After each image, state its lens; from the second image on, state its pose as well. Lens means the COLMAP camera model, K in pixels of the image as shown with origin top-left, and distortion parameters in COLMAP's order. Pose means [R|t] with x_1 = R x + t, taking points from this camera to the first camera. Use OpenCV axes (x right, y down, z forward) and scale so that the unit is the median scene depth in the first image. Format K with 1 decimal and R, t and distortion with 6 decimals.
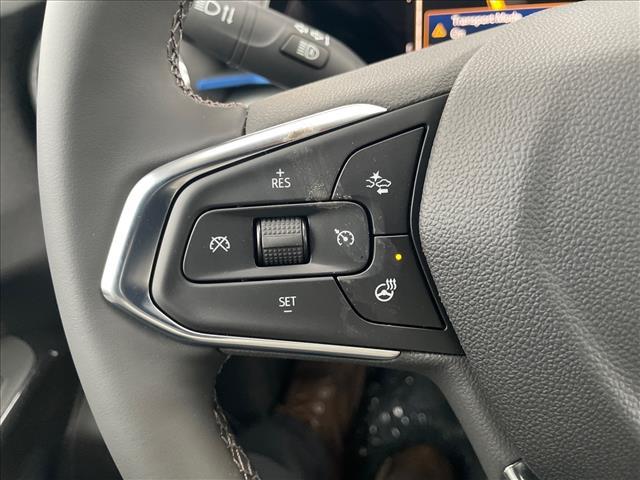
lens RADIAL K [[459.1, 0, 320.0], [0, 459.1, 240.0], [0, 0, 1]] dist [0.085169, -0.104255]
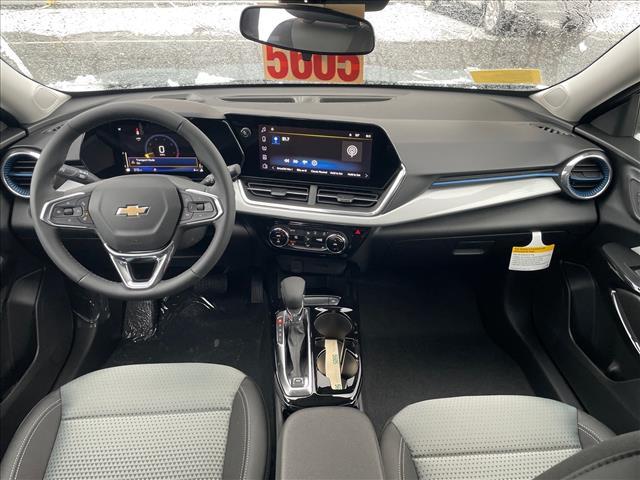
lens RADIAL K [[459.1, 0, 320.0], [0, 459.1, 240.0], [0, 0, 1]] dist [0.085169, -0.104255]
pose [[0.974116, -0.007833, 0.225914, 2.030926], [0.018098, 0.998894, -0.043406, 0.808079], [-0.225324, 0.046371, 0.973180, -6.723632]]
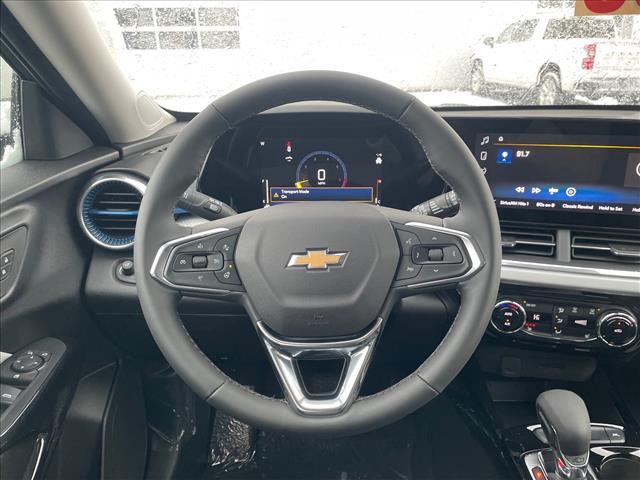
lens RADIAL K [[459.1, 0, 320.0], [0, 459.1, 240.0], [0, 0, 1]] dist [0.085169, -0.104255]
pose [[0.988343, 0.031777, 0.148888, 0.327318], [0.002188, 0.974907, -0.222602, 0.680228], [-0.152226, 0.220333, 0.963473, -2.879105]]
